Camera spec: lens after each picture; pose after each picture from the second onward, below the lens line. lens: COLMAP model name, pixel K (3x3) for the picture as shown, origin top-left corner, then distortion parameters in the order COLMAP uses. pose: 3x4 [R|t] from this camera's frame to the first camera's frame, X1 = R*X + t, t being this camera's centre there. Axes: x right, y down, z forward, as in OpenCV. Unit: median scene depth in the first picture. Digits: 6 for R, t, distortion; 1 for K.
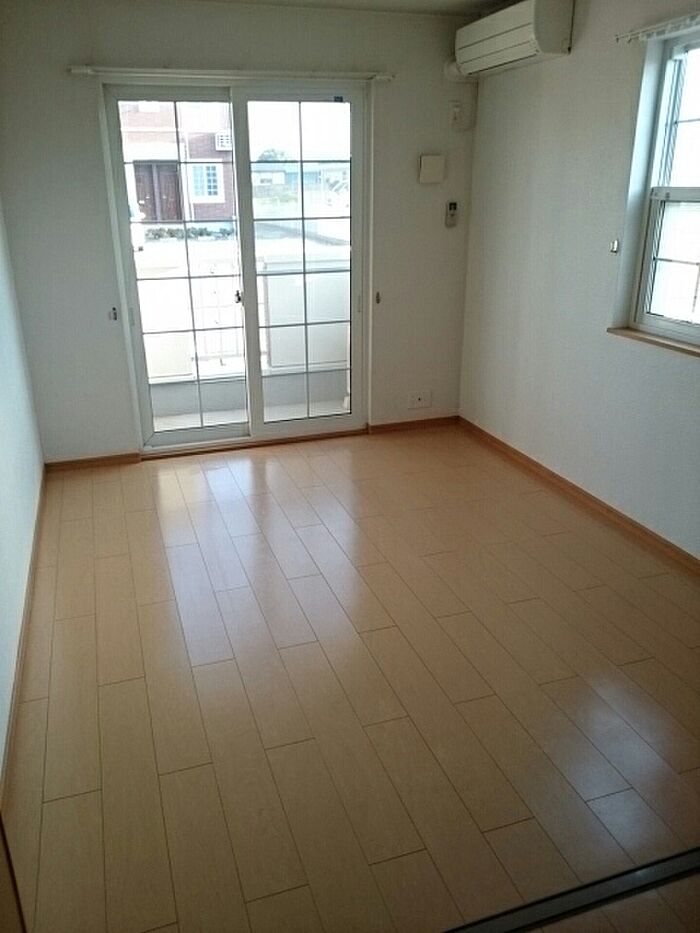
lens RADIAL K [[755.9, 0, 346.5], [0, 755.9, 461.7], [0, 0, 1]] dist [0.018590, -0.000794]
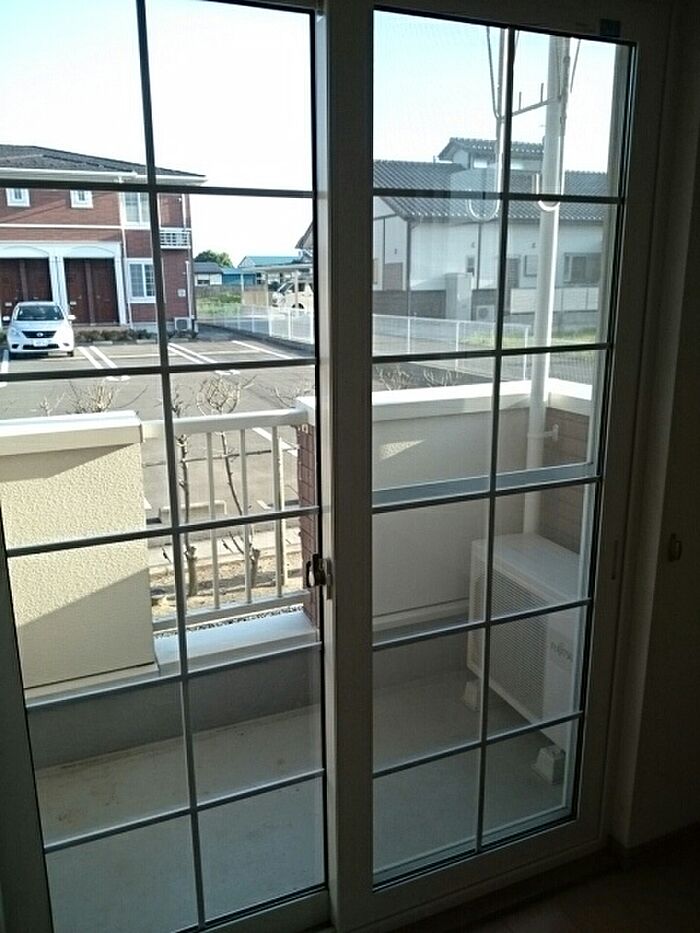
lens RADIAL K [[755.9, 0, 351.8], [0, 755.9, 471.1], [0, 0, 1]] dist [0.018590, -0.000794]
pose [[0.995753, -0.019455, 0.089982, -0.024350], [0.029286, 0.993581, -0.109264, -0.034855], [-0.087279, 0.111435, 0.989932, 0.100805]]
